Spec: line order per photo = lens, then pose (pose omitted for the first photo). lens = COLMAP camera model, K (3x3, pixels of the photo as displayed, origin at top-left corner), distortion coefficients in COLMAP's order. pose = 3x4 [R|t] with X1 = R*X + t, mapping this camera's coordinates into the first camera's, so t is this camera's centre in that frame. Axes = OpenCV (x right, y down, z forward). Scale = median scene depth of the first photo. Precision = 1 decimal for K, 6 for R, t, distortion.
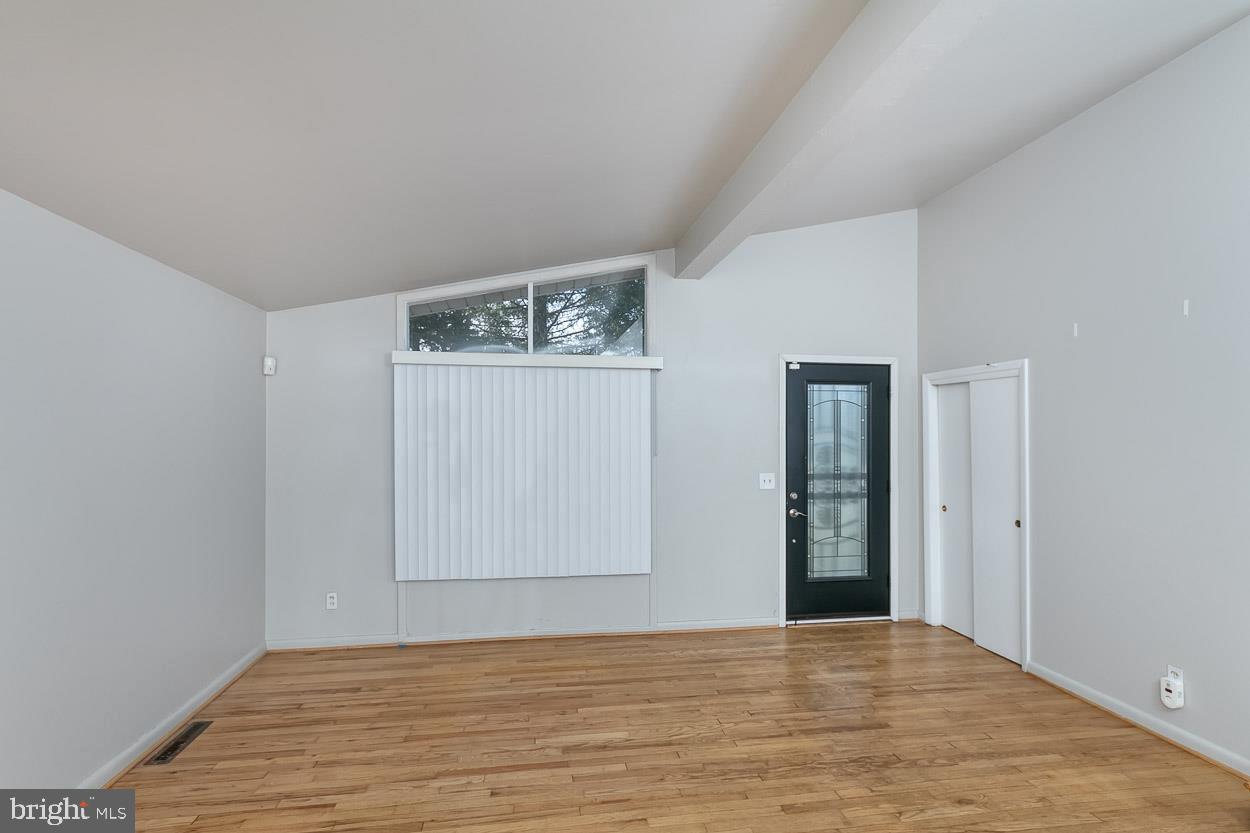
lens RADIAL K [[580.7, 0, 633.7], [0, 580.7, 403.7], [0, 0, 1]] dist [0.001484, -0.001269]
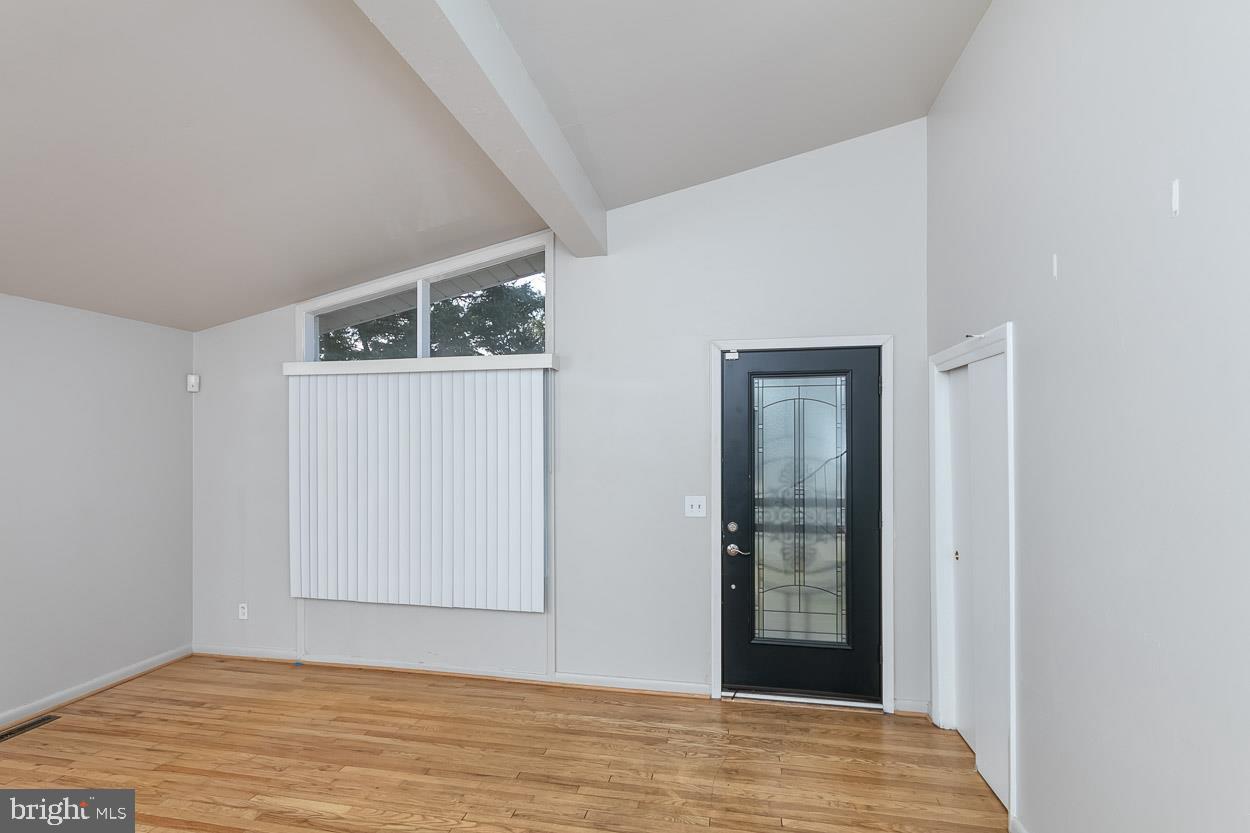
lens RADIAL K [[605.0, 0, 696.1], [0, 605.0, 416.0], [0, 0, 1]] dist [0.004240, -0.001481]
pose [[0.934008, -0.019686, -0.356709, 0.546541], [0.024055, 0.999680, 0.007816, 0.007121], [0.356441, -0.015881, 0.934183, 0.264594]]
